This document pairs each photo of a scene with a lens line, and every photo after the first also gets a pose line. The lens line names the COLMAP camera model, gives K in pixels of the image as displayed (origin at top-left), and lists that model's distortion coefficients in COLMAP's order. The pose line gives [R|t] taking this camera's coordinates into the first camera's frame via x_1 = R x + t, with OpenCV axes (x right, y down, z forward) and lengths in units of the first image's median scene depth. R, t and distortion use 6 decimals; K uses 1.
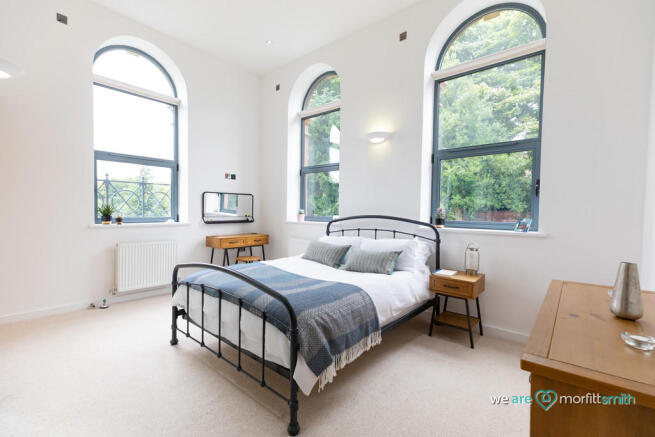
lens RADIAL K [[290.0, 0, 328.3], [0, 290.0, 218.0], [0, 0, 1]] dist [0.008764, -0.000466]
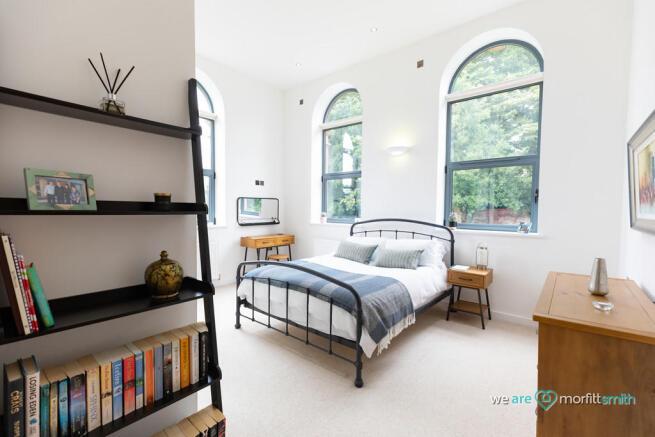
lens RADIAL K [[290.0, 0, 327.3], [0, 290.0, 217.5], [0, 0, 1]] dist [0.008764, -0.000466]
pose [[0.999956, -0.005265, 0.007772, -0.132561], [0.005218, 0.999968, 0.006056, -0.025157], [-0.007804, -0.006015, 0.999951, -0.166491]]
